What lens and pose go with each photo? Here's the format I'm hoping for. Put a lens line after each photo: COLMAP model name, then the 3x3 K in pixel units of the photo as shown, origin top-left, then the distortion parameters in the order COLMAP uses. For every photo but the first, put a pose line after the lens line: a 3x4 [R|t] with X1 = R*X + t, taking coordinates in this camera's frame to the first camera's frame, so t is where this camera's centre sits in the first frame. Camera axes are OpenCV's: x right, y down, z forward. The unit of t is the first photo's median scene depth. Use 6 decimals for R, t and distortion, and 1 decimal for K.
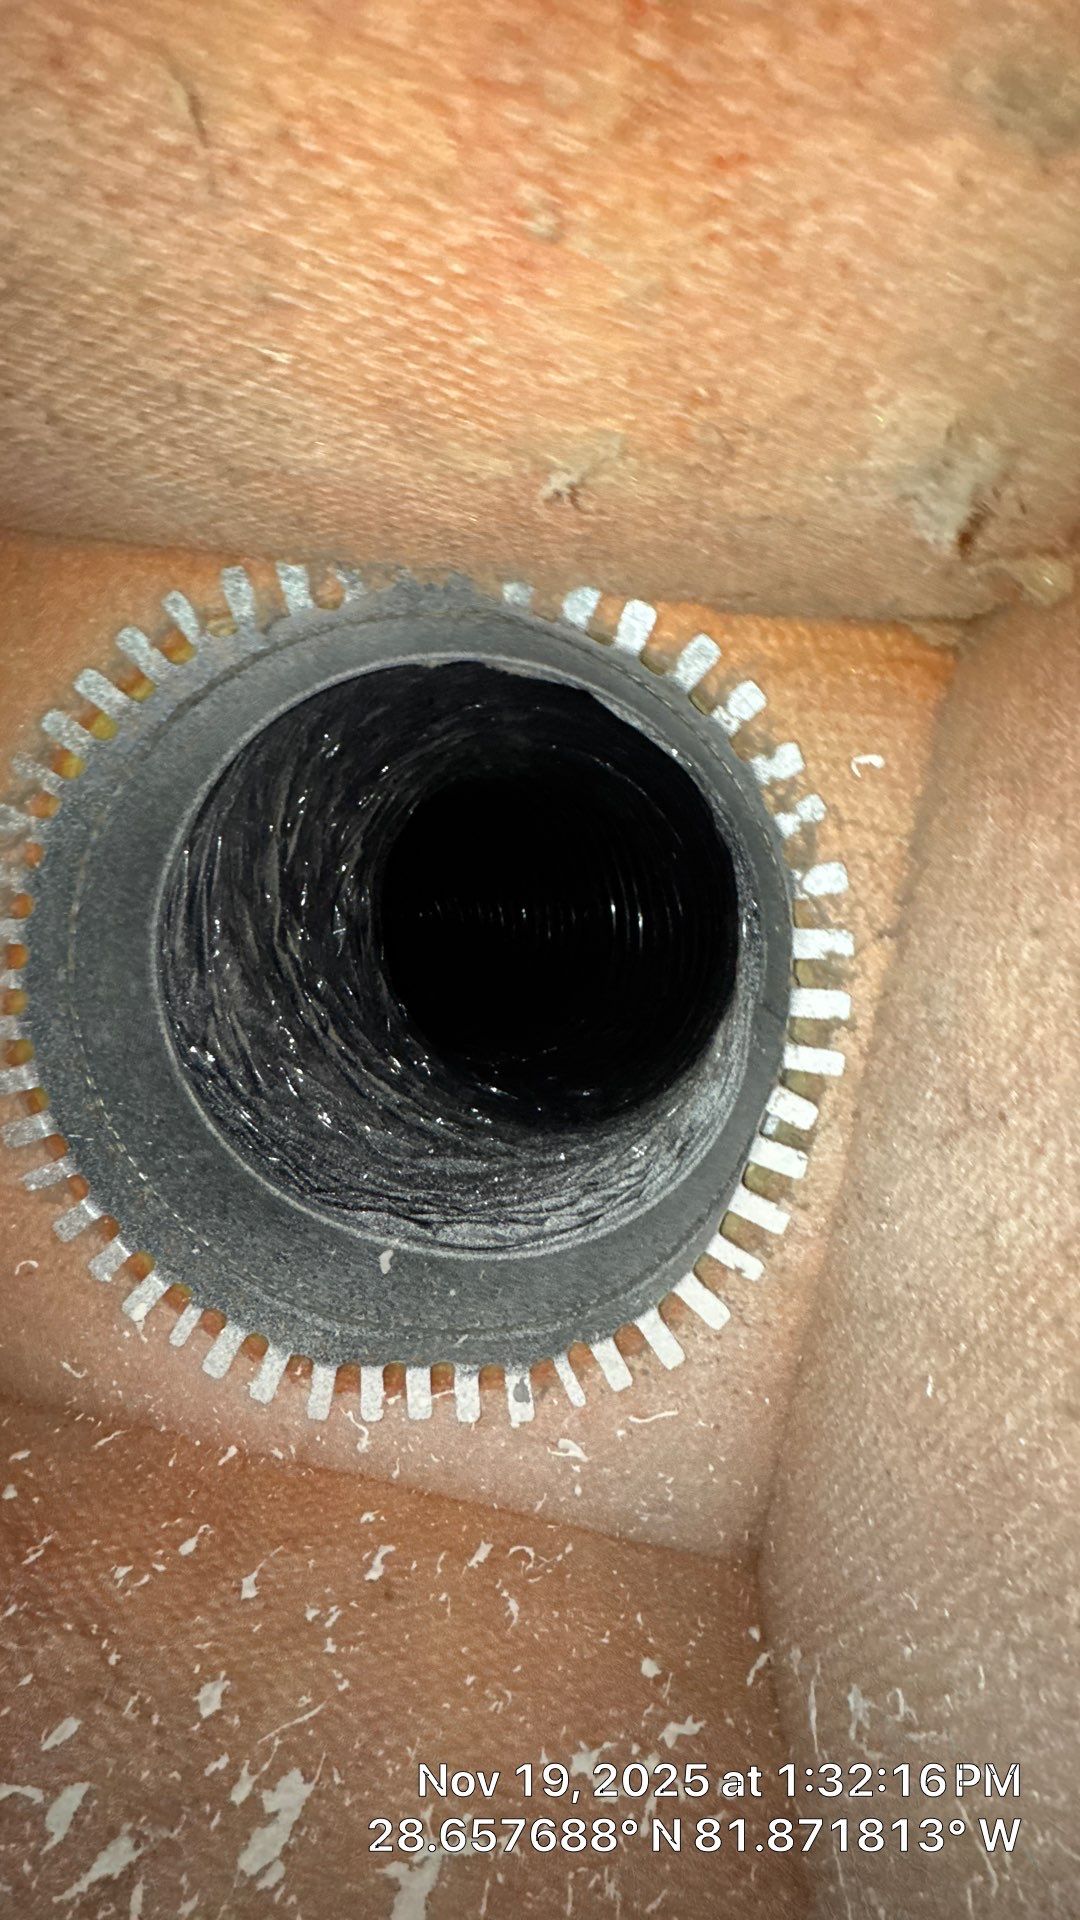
lens RADIAL K [[754.1, 0, 538.6], [0, 754.1, 956.8], [0, 0, 1]] dist [-0.015306, 0.000008]
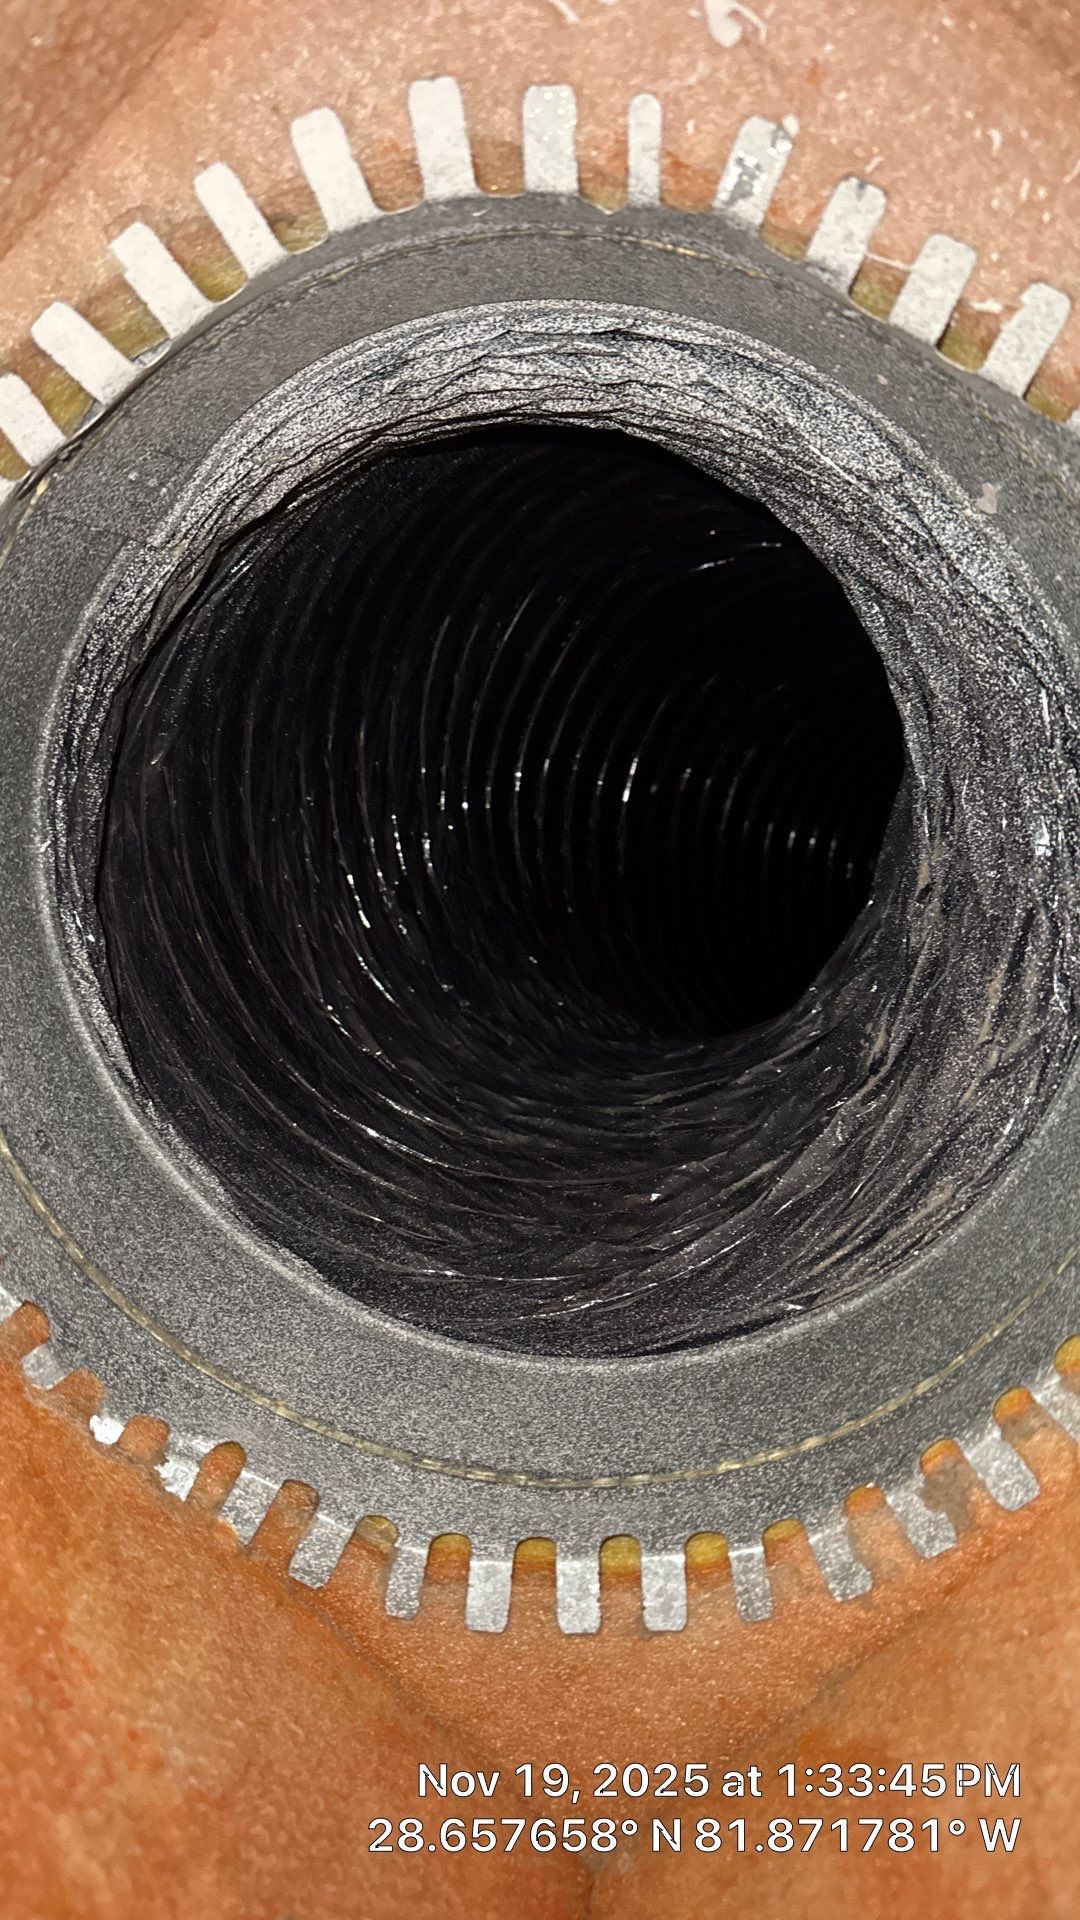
lens RADIAL K [[1353.3, 0, 558.8], [0, 1353.3, 961.2], [0, 0, 1]] dist [-0.048228, 0.022167]
pose [[-0.789988, -0.608215, 0.077413, -0.282285], [0.545504, -0.754879, -0.364119, 0.414896], [0.279900, -0.245420, 0.928130, 0.033346]]
